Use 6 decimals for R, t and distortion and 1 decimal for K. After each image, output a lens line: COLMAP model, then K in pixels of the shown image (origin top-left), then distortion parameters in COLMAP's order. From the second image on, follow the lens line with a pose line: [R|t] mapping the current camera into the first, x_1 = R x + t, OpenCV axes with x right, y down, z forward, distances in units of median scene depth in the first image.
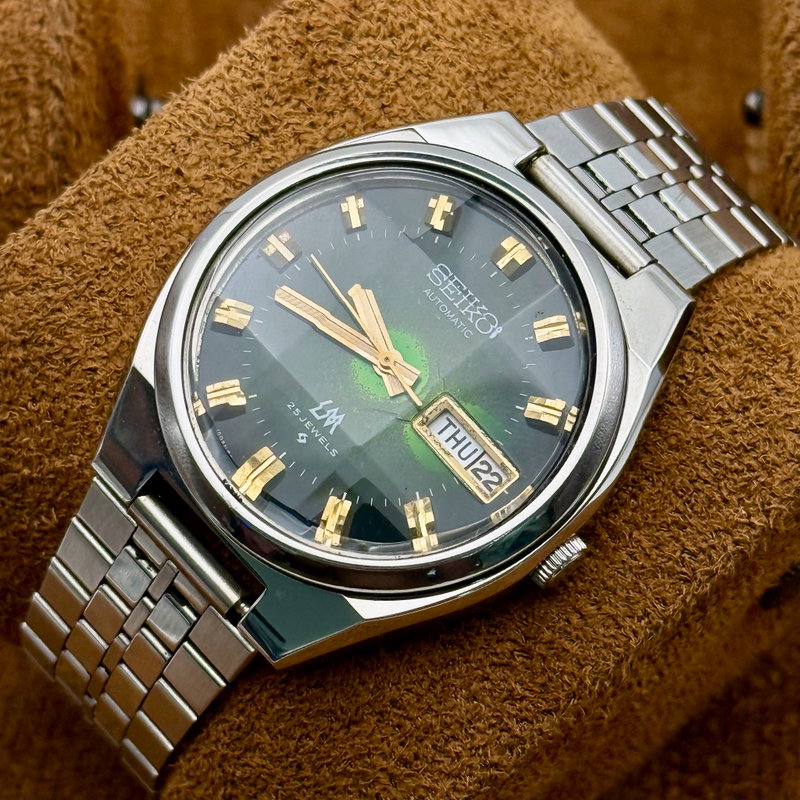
lens RADIAL K [[3136.5, 0, 401.7], [0, 3136.5, 399.3], [0, 0, 1]] dist [0.430521, 0.000000]
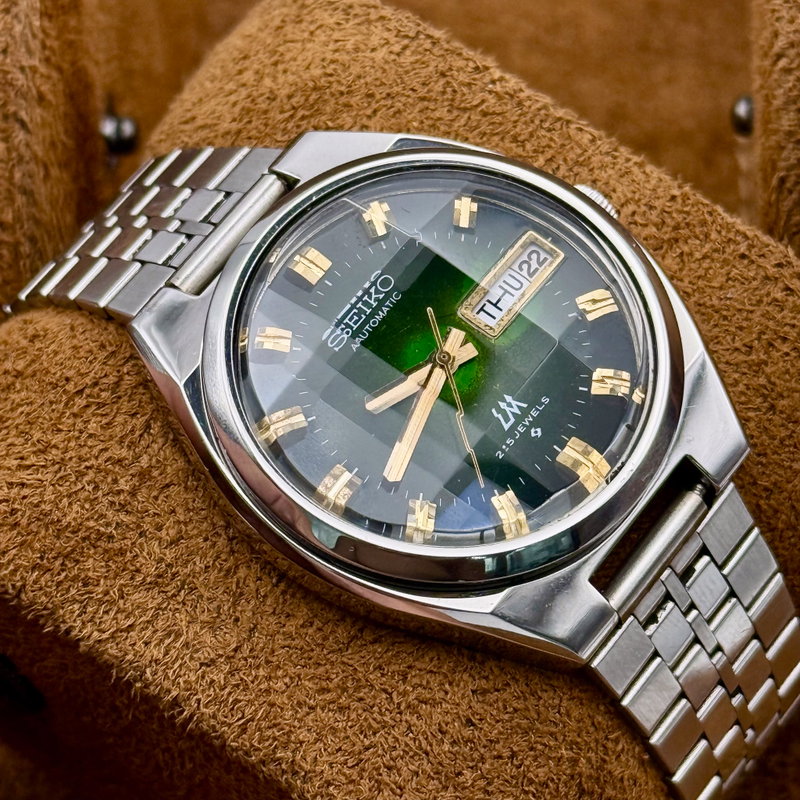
lens RADIAL K [[3136.5, 0, 392.3], [0, 3136.5, 407.1], [0, 0, 1]] dist [0.430521, 0.000000]
pose [[-0.198226, -0.877221, 0.437253, -0.441204], [0.926555, -0.022203, 0.375504, -0.393541], [-0.319691, 0.479573, 0.817195, 0.209235]]
